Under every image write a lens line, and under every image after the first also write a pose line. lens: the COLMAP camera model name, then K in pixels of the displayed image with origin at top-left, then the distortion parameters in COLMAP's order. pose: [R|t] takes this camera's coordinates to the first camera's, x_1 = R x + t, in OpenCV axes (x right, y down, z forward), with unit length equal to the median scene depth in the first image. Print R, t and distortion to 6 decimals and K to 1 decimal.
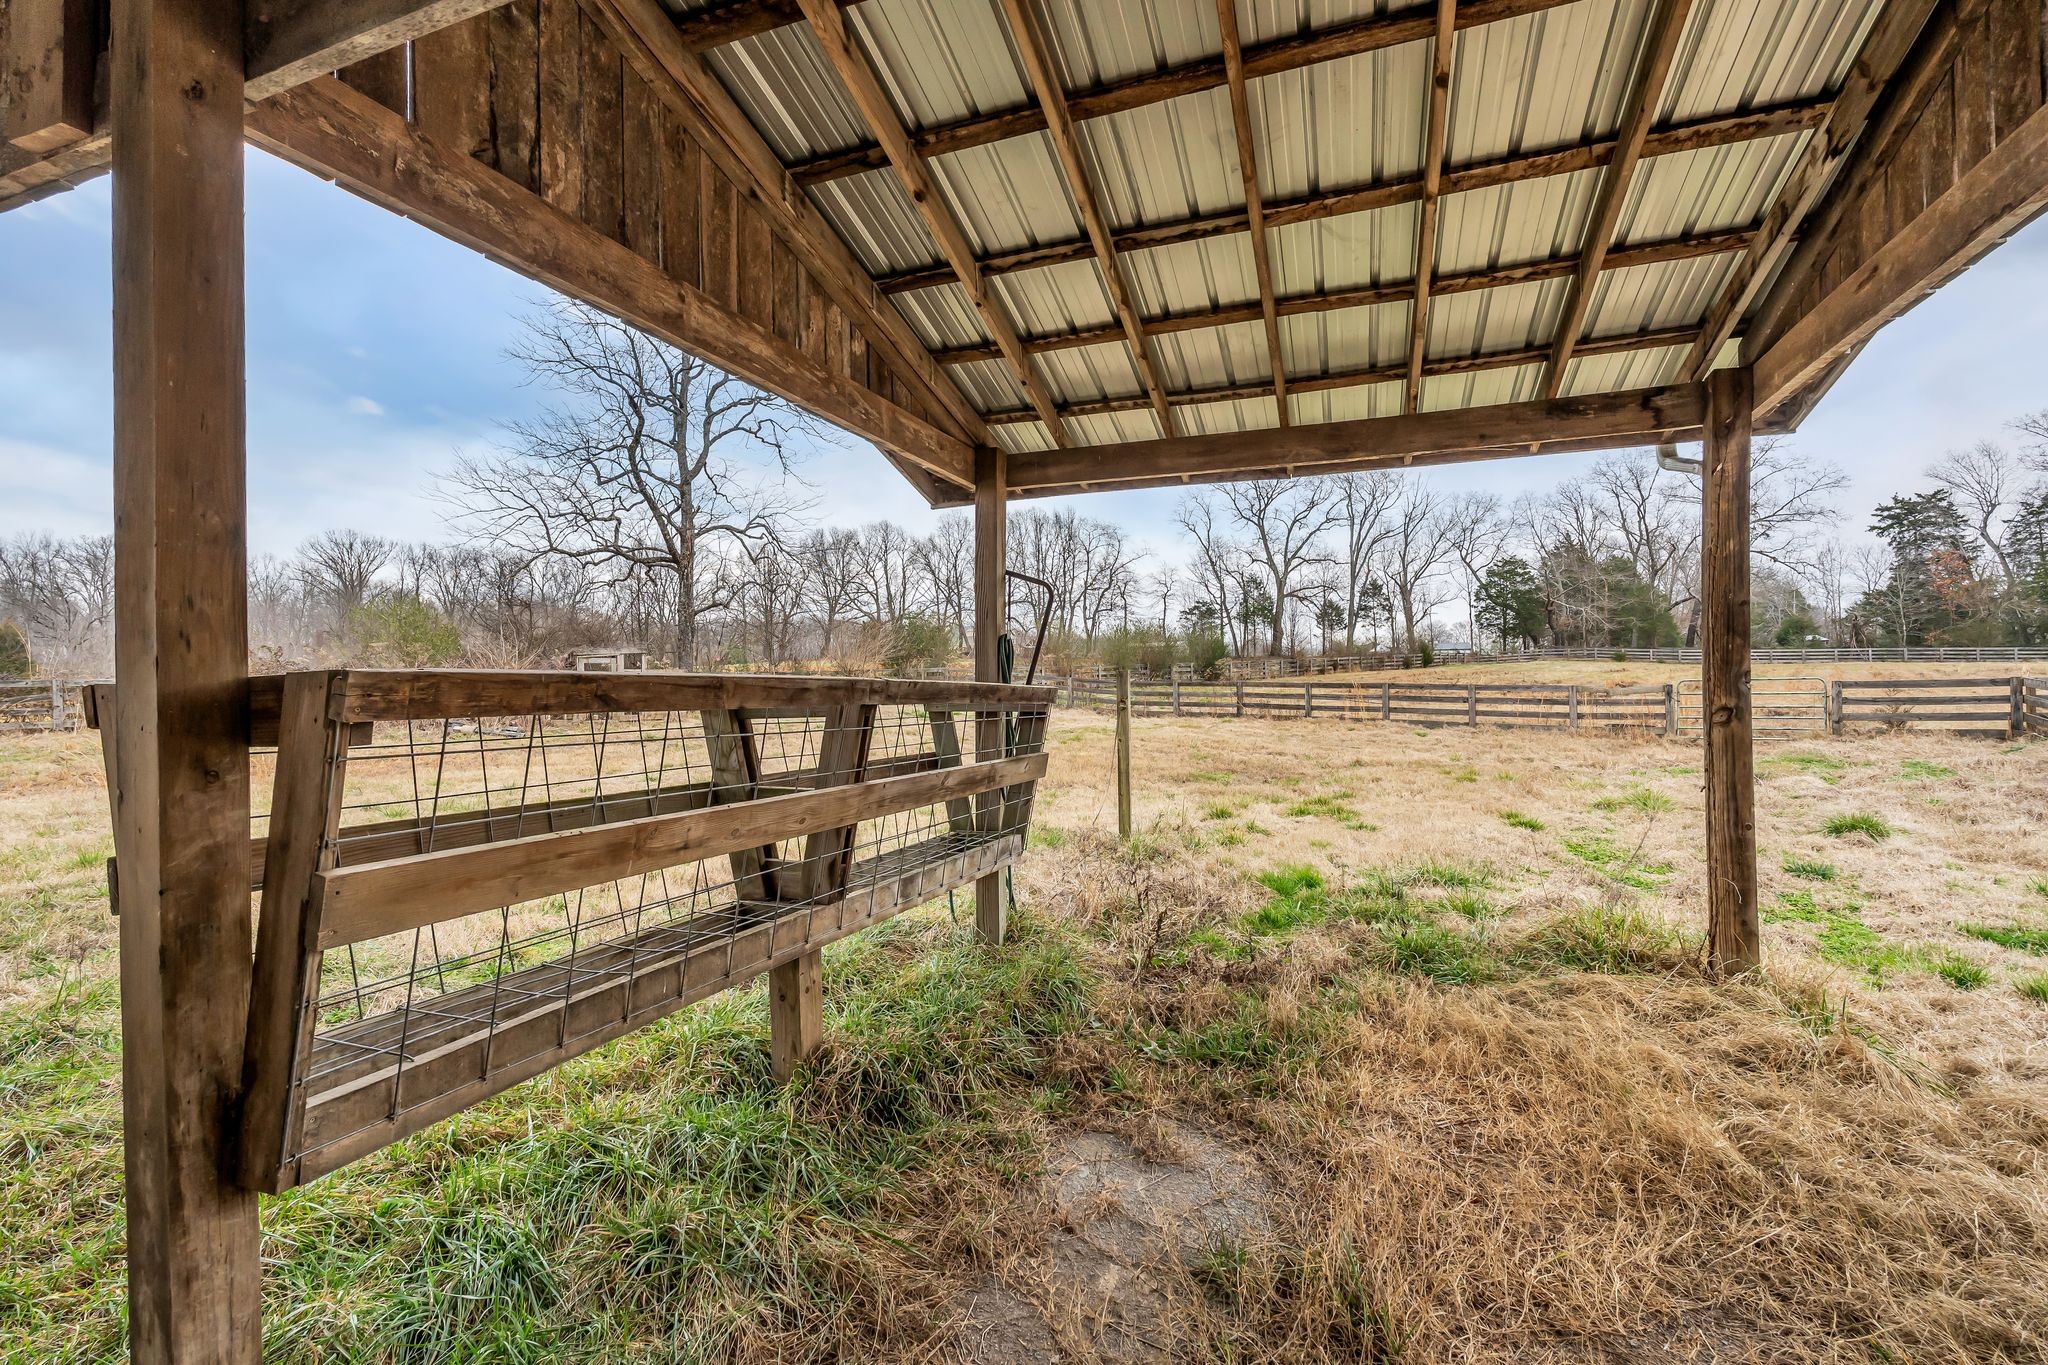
lens RADIAL K [[899.7, 0, 1026.7], [0, 899.7, 681.3], [0, 0, 1]] dist [-0.002011, -0.000002]
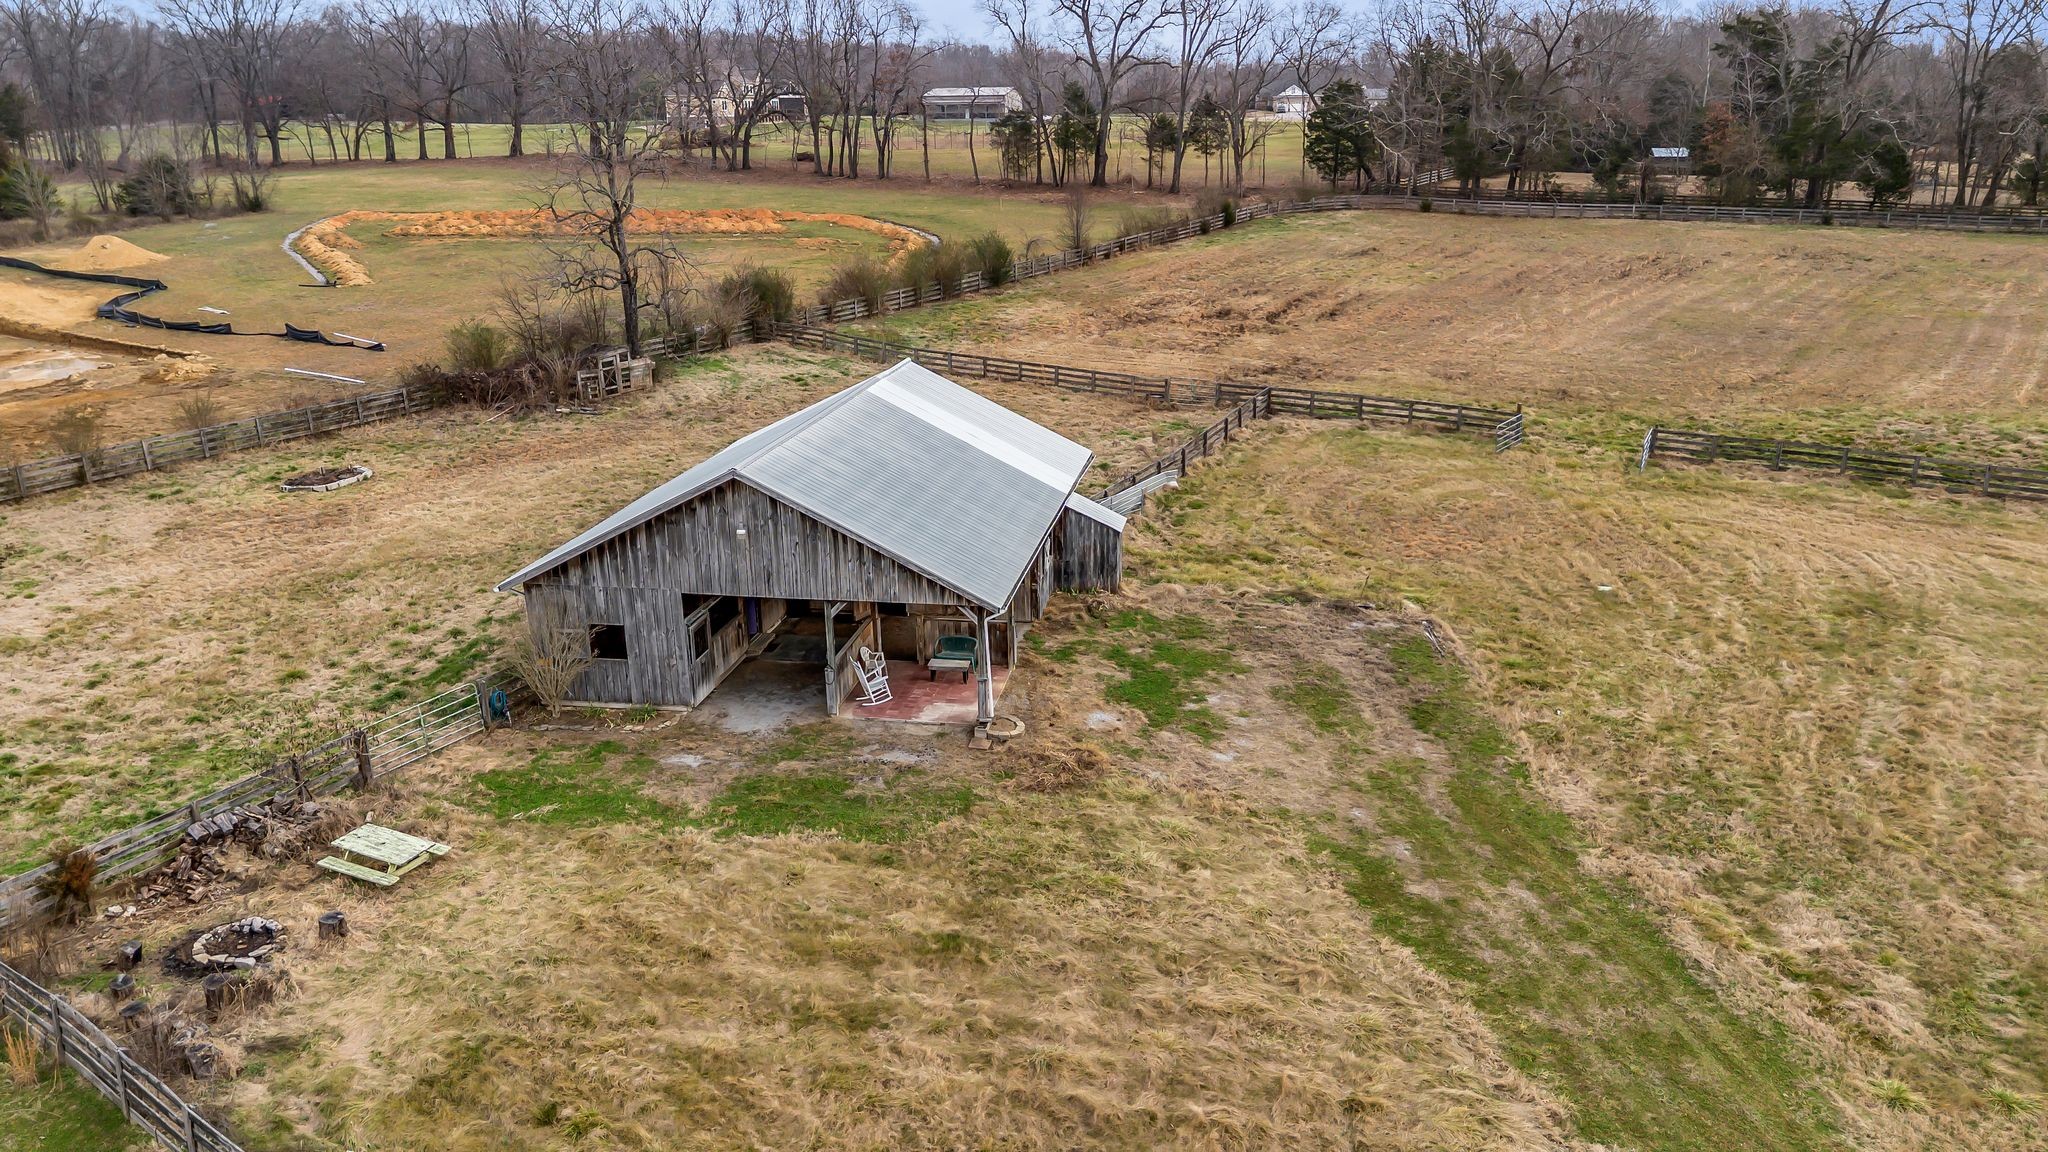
lens RADIAL K [[1428.4, 0, 1033.6], [0, 1428.4, 578.8], [0, 0, 1]] dist [0.108833, -0.128126]
pose [[0.984347, -0.055626, 0.167233, -0.050957], [-0.001726, 0.945797, 0.324753, -0.156244], [-0.176234, -0.319958, 0.930897, -0.531725]]
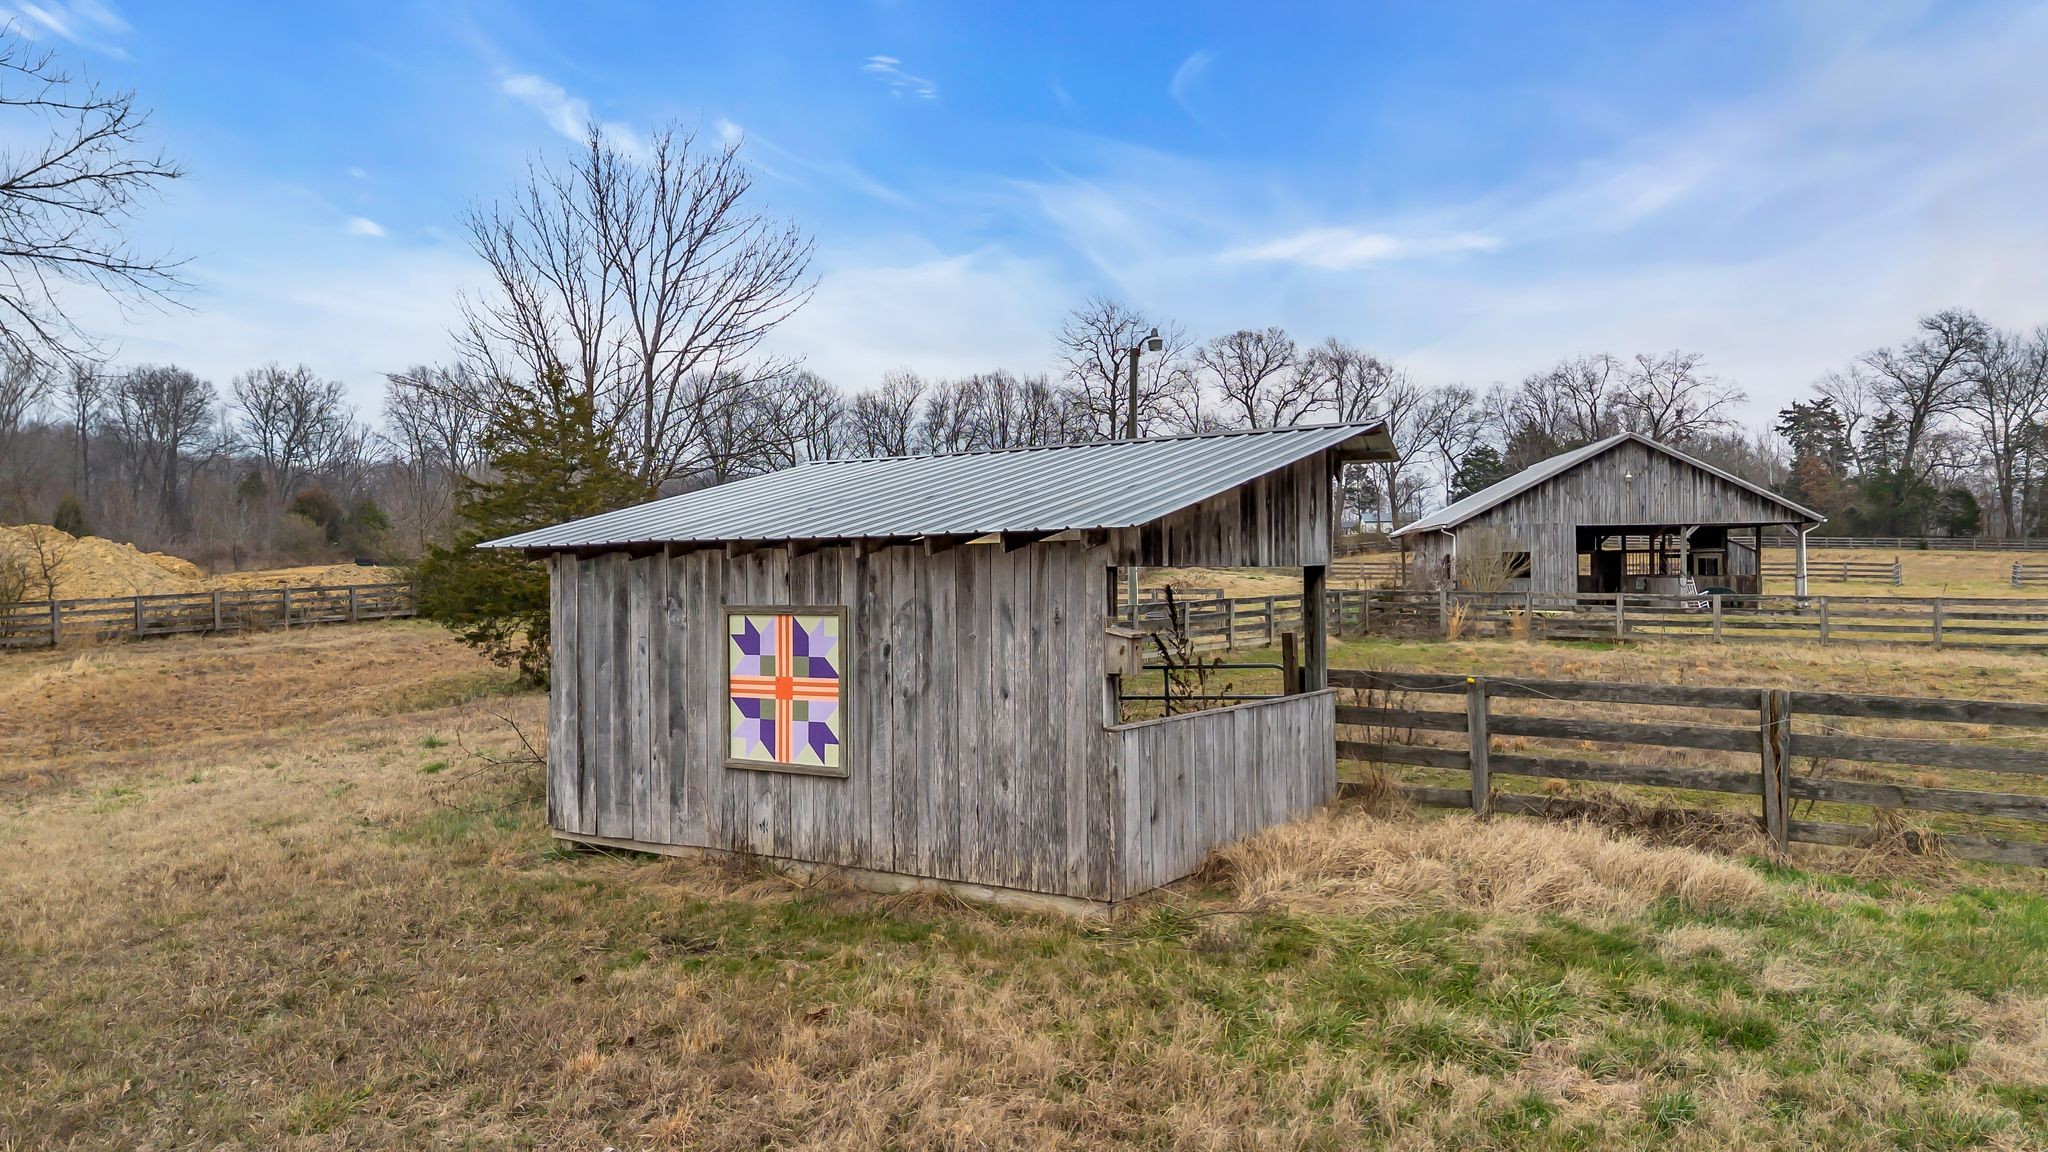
lens RADIAL K [[1440.7, 0, 1028.7], [0, 1440.7, 555.2], [0, 0, 1]] dist [0.088275, -0.104601]
pose [[0.976103, 0.004185, 0.217270, -0.431321], [-0.004531, 0.999989, 0.001096, -0.008489], [-0.217263, -0.002054, 0.976111, -0.675837]]
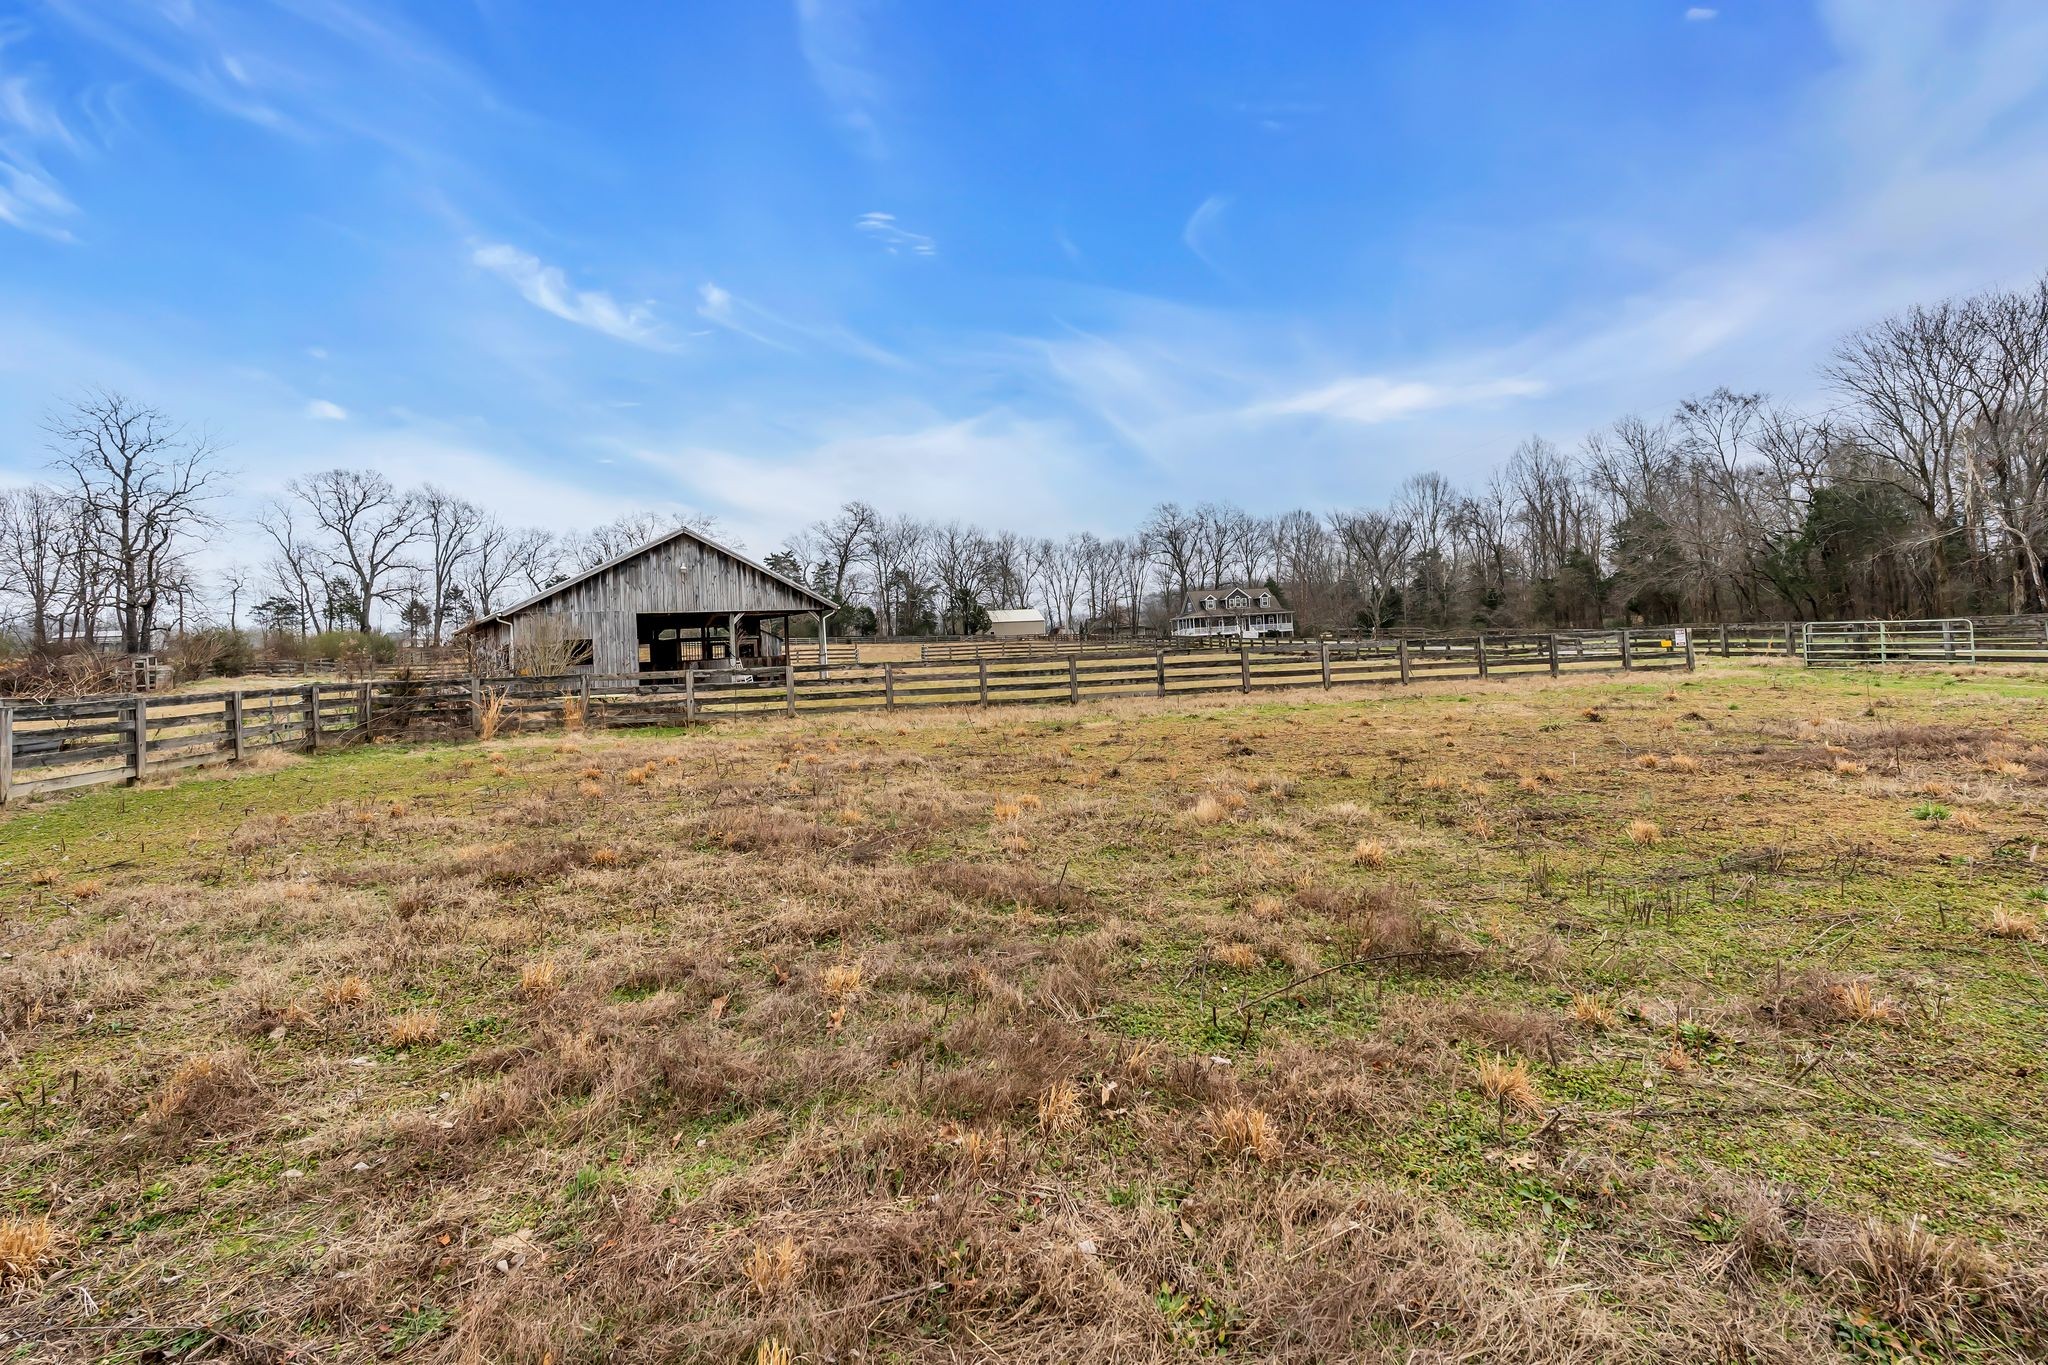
lens RADIAL K [[928.8, 0, 1041.0], [0, 928.8, 631.9], [0, 0, 1]] dist [-0.002339, -0.000157]
pose [[0.547550, -0.004202, 0.836763, -0.323390], [0.032043, 0.999359, -0.015949, -0.000830], [-0.836159, 0.035545, 0.547334, -0.508504]]
